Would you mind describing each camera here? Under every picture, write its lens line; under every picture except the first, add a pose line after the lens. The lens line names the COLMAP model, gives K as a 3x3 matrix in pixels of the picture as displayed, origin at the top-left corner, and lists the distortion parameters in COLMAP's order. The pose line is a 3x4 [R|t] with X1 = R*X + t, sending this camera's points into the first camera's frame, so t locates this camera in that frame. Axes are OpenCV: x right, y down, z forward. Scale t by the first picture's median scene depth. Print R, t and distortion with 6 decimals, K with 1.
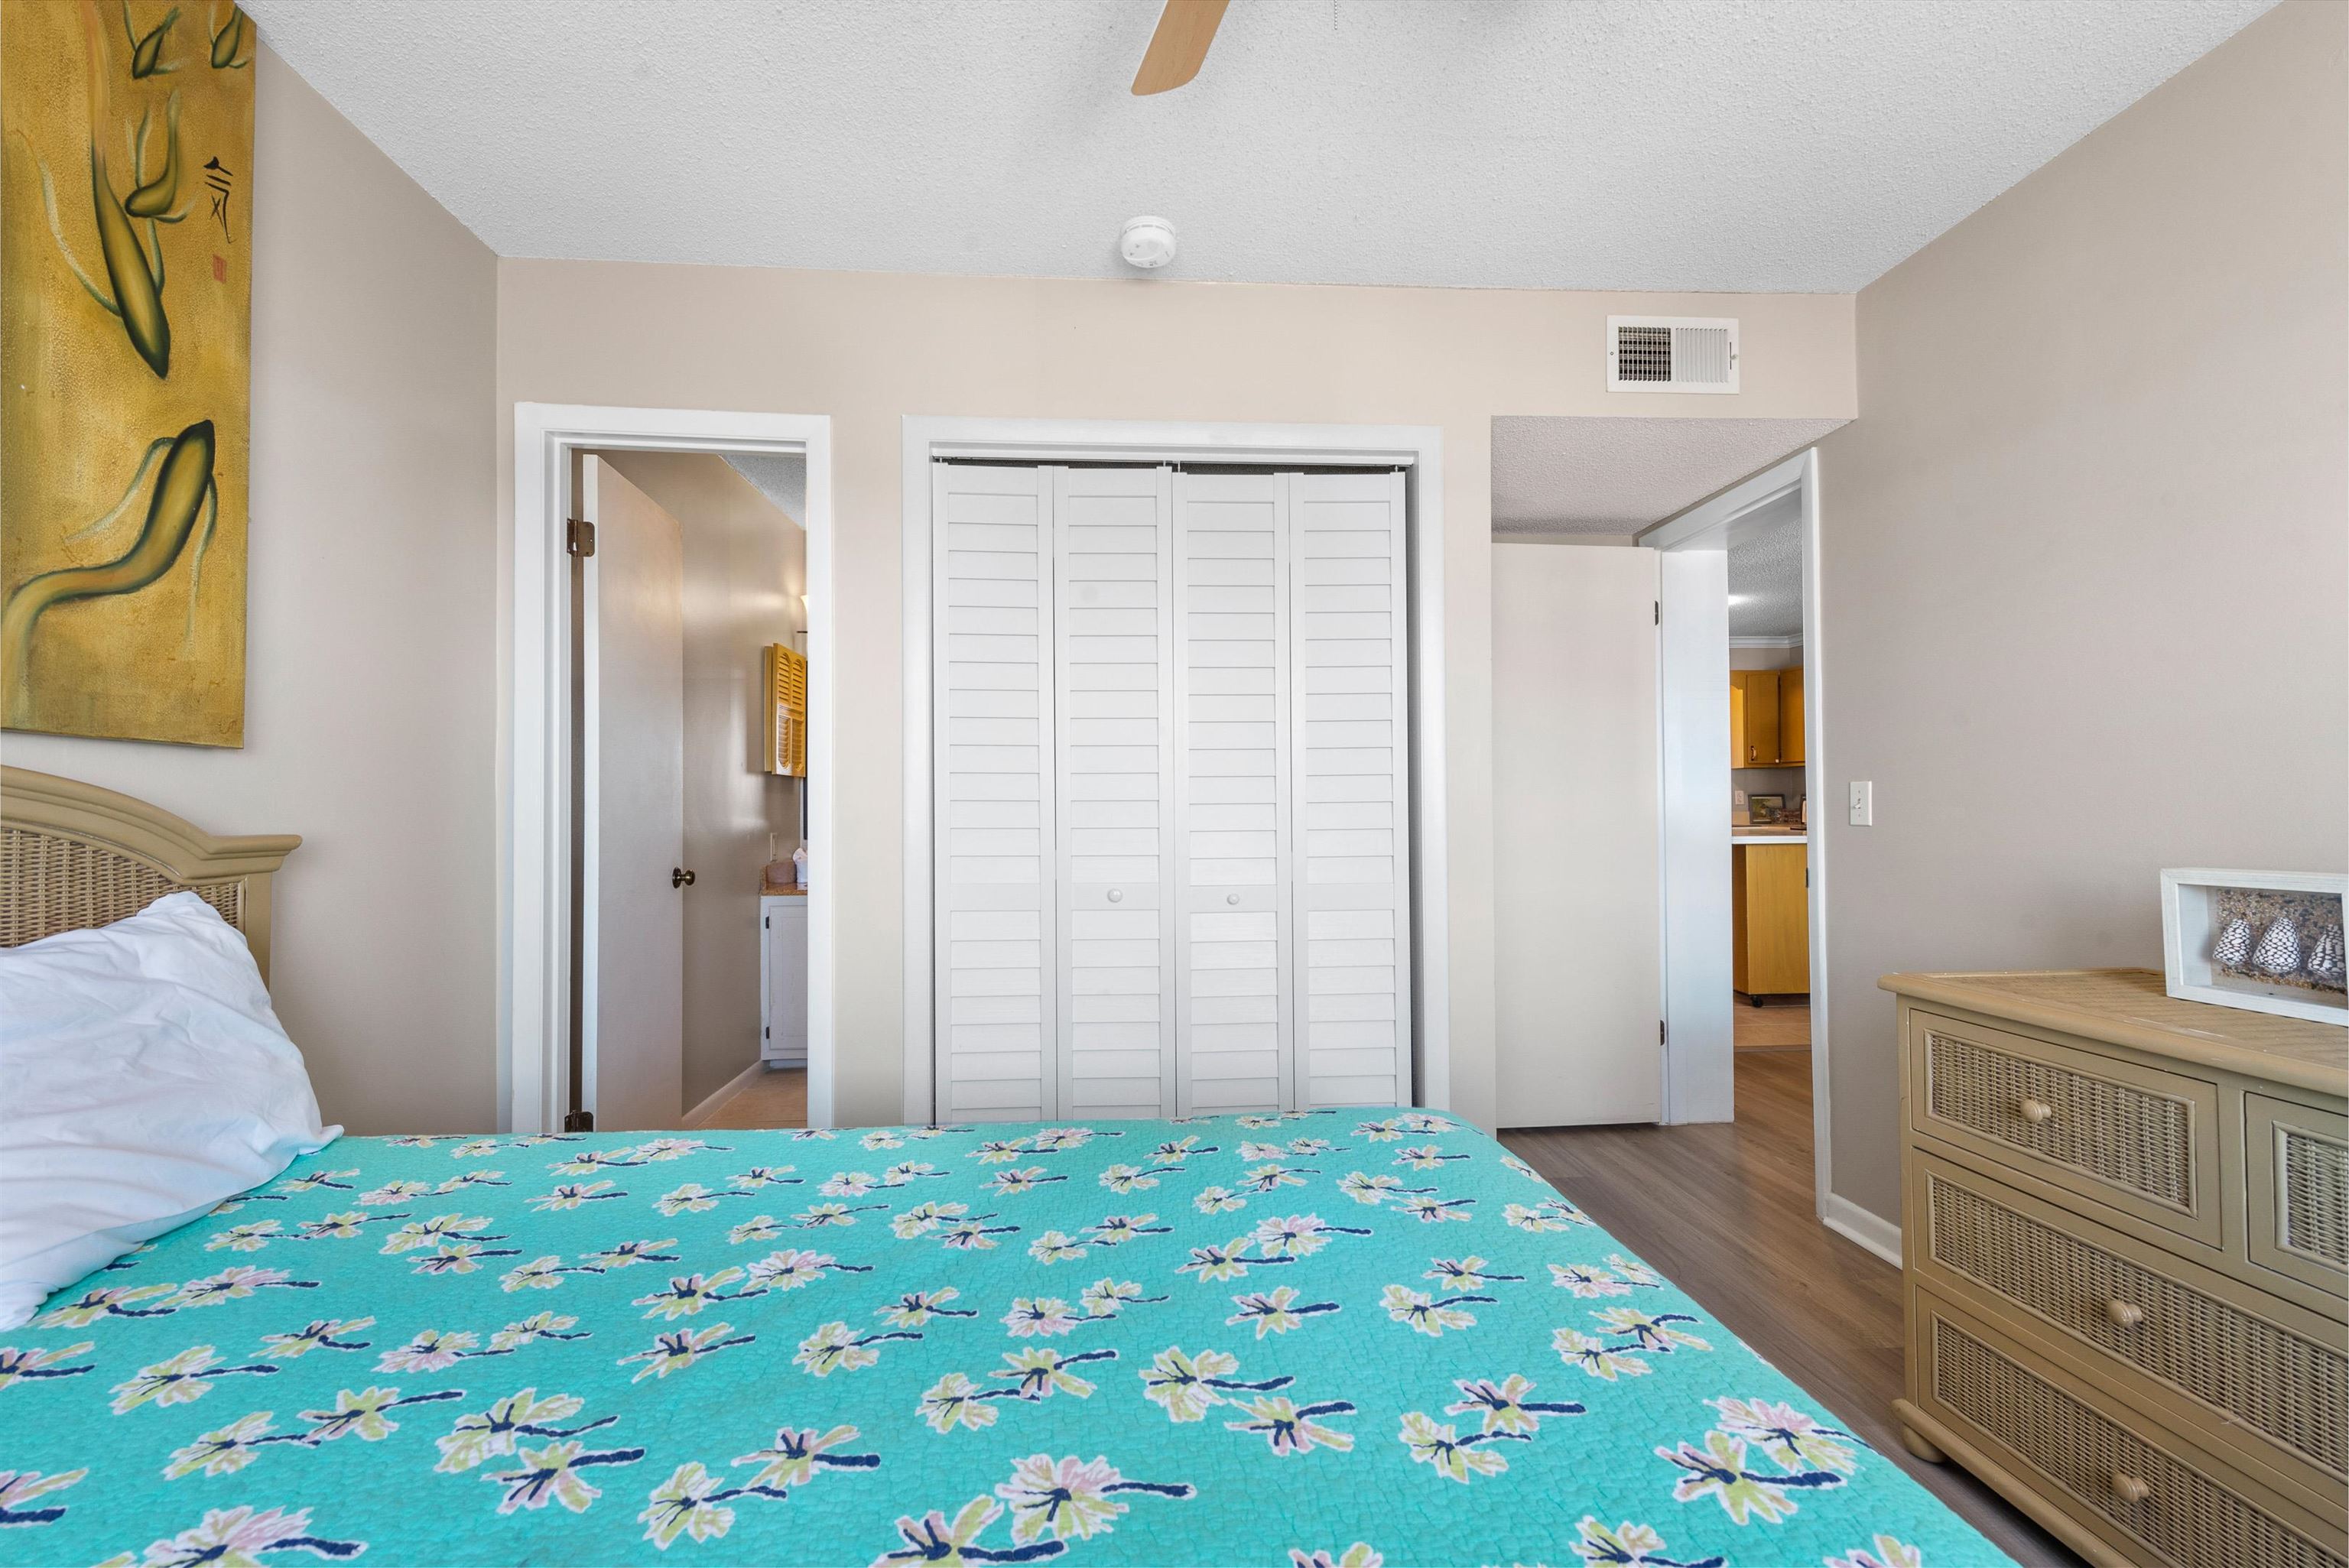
lens RADIAL K [[1001.6, 0, 1174.5], [0, 1001.6, 784.0], [0, 0, 1]] dist [0.011358, -0.005090]
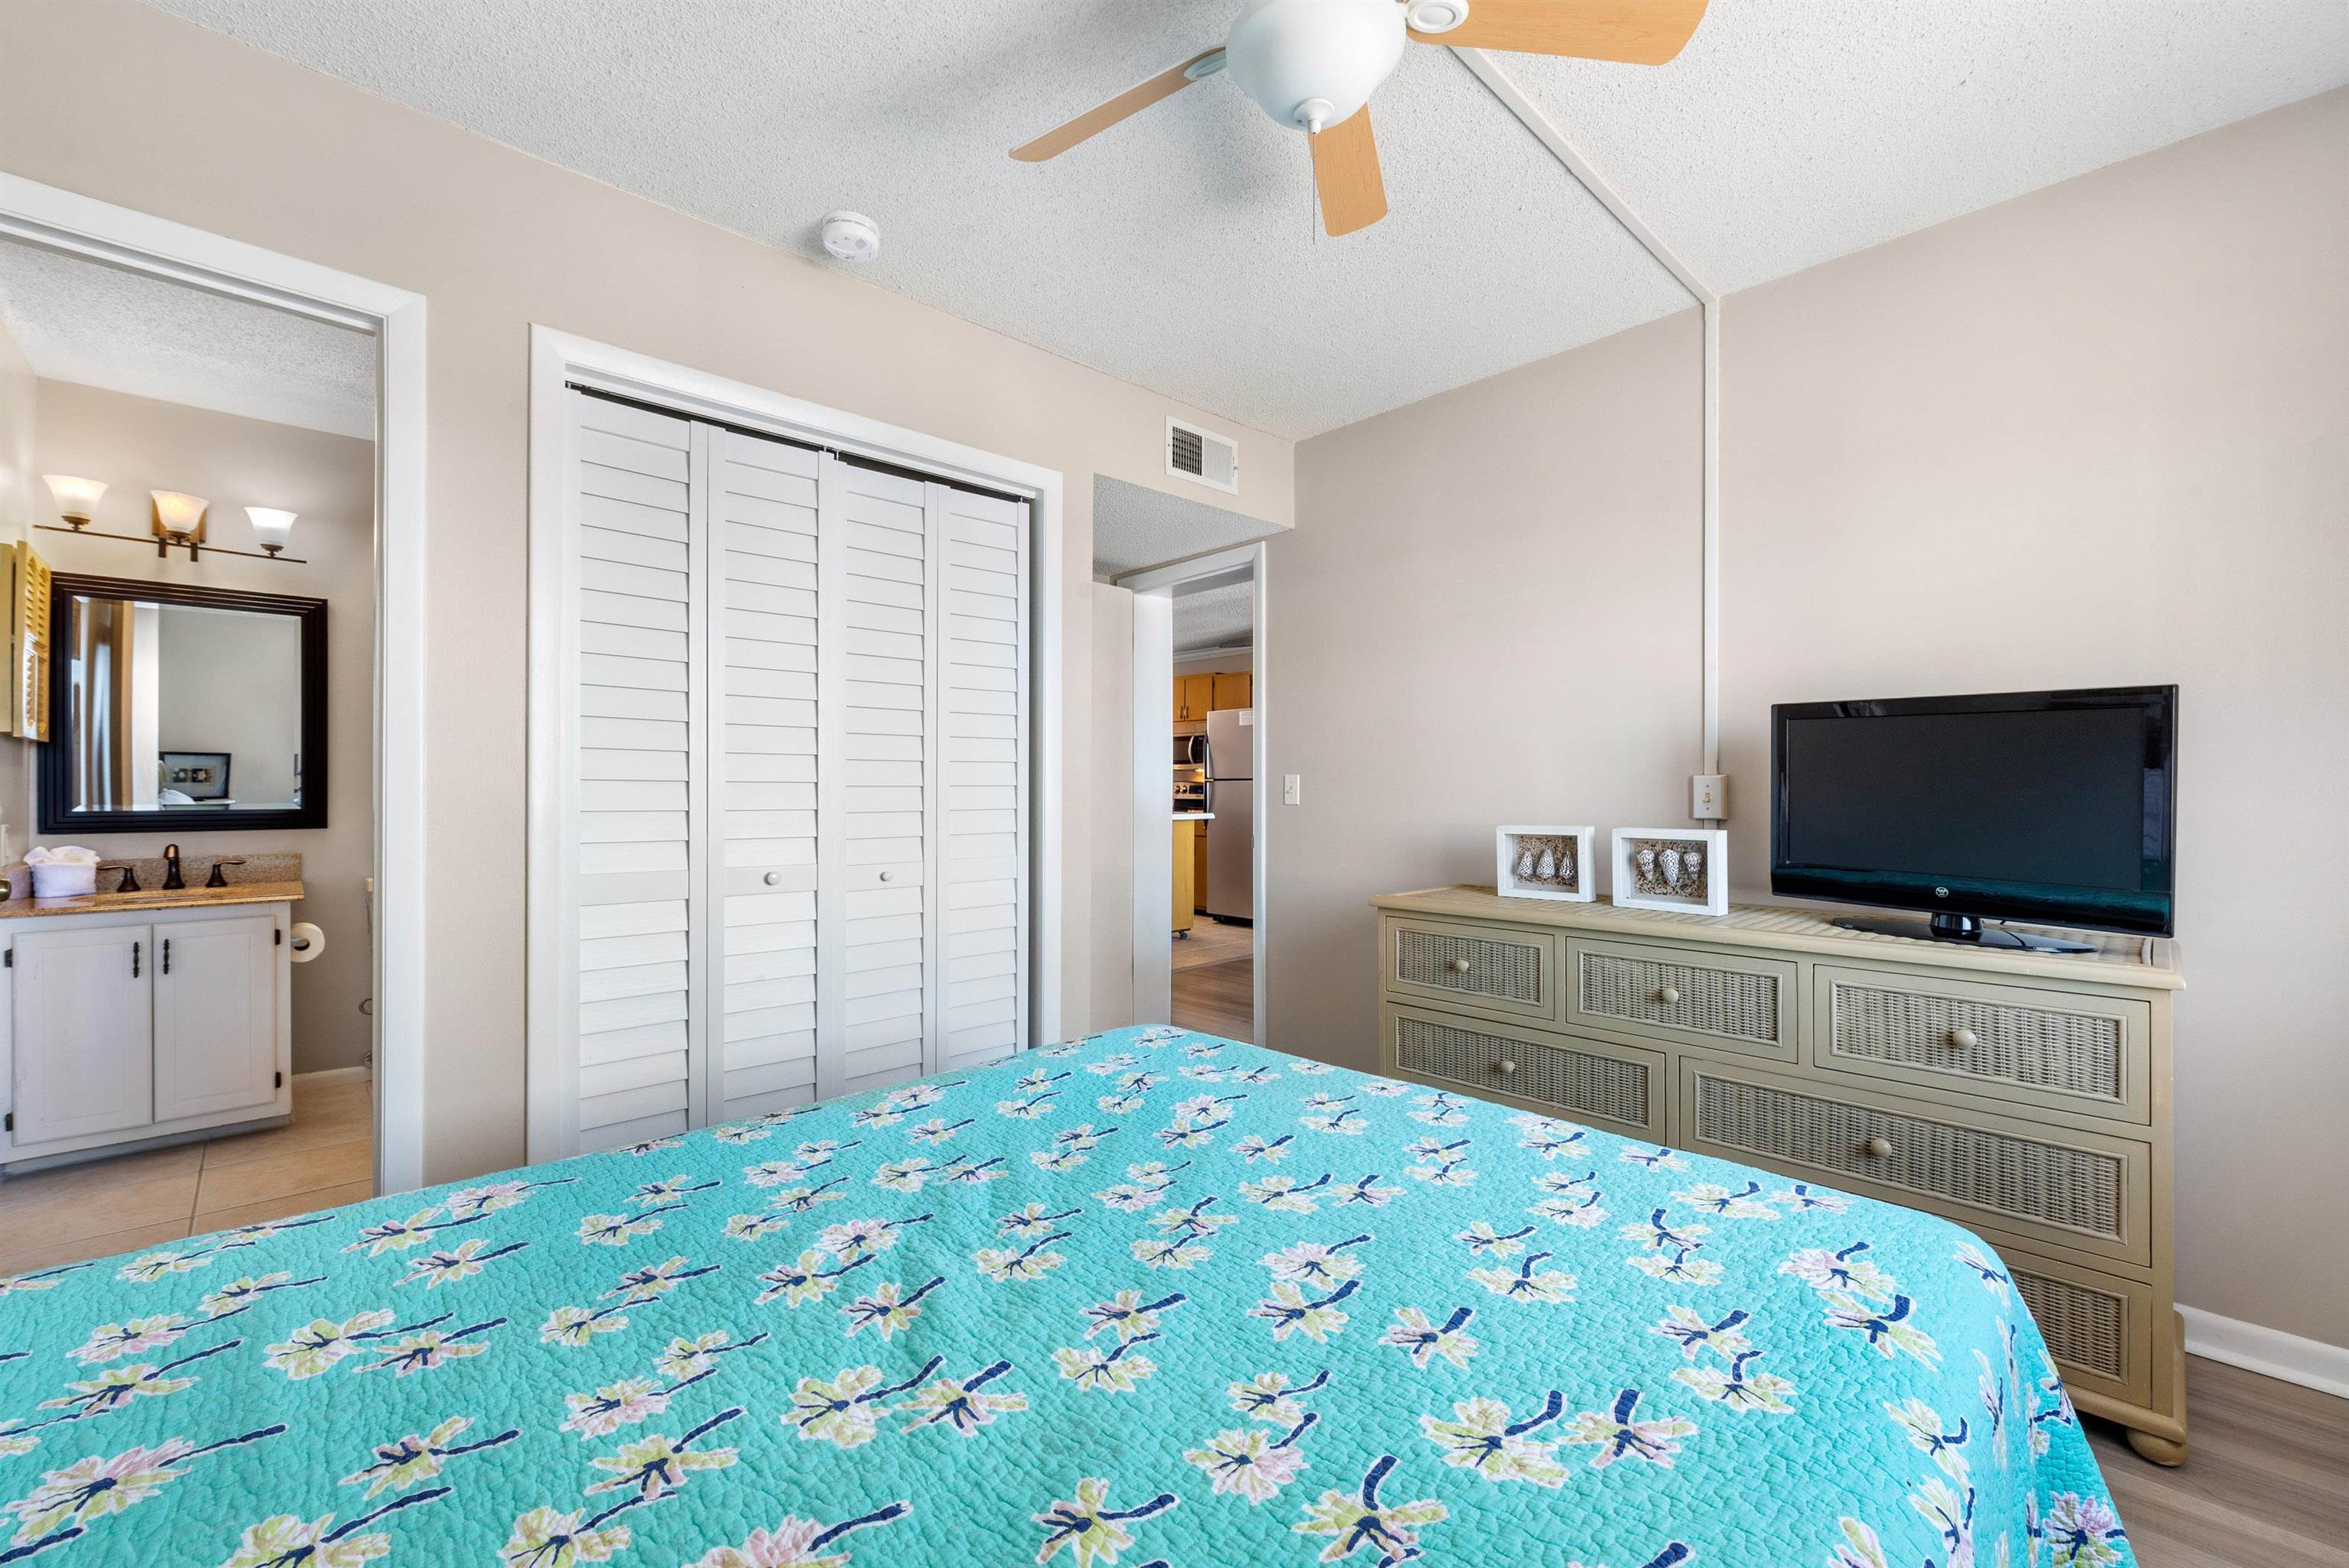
lens RADIAL K [[952.6, 0, 1180.9], [0, 952.6, 783.3], [0, 0, 1]] dist [-0.002600, -0.000711]
pose [[0.770453, 0.011042, 0.637402, -0.603433], [-0.019209, 0.999798, 0.005899, 0.008550], [-0.637208, -0.016789, 0.770509, 0.045423]]
